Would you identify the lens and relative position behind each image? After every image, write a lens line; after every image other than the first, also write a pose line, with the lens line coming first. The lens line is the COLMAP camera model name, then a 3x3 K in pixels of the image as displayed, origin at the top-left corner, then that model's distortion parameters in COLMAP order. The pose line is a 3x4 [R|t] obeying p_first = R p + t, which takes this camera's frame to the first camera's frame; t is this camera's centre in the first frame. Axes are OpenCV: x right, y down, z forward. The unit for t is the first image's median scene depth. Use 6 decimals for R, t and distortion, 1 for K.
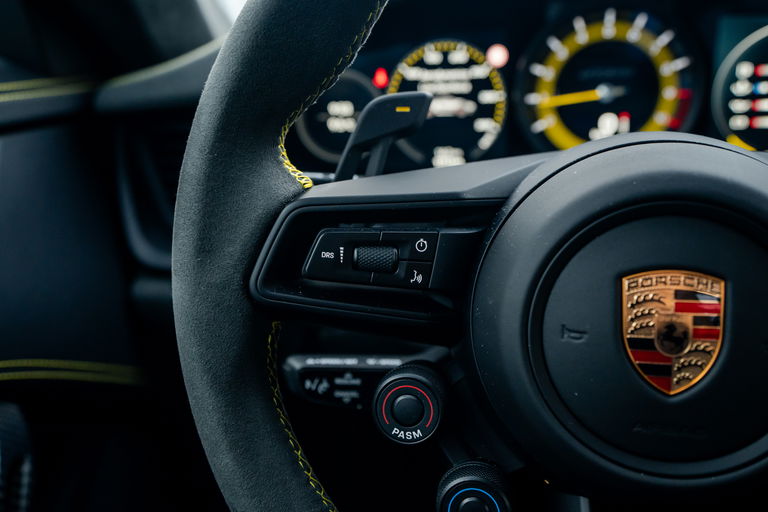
lens RADIAL K [[782.6, 0, 384.0], [0, 782.6, 256.0], [0, 0, 1]] dist [0.105601, 0.032715]
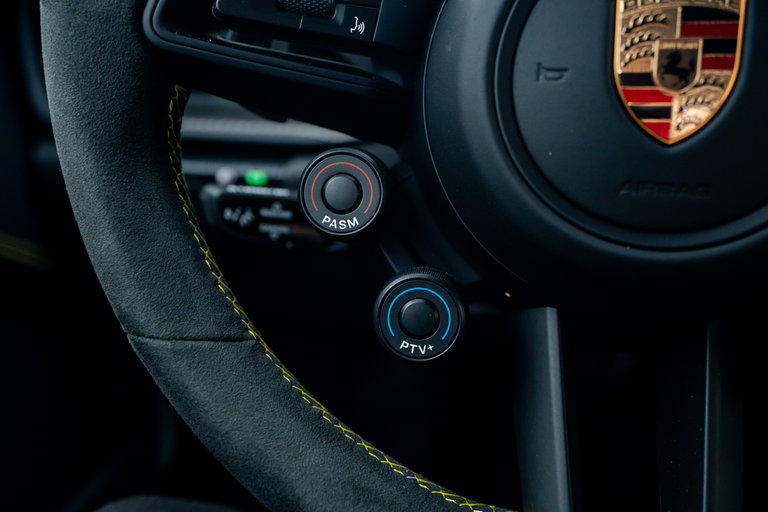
lens RADIAL K [[782.6, 0, 384.0], [0, 782.6, 256.0], [0, 0, 1]] dist [0.105601, 0.032715]
pose [[0.997923, 0.030717, 0.056614, 0.029943], [-0.030641, 0.999528, -0.002216, 0.264140], [-0.056656, 0.000476, 0.998394, 0.197506]]
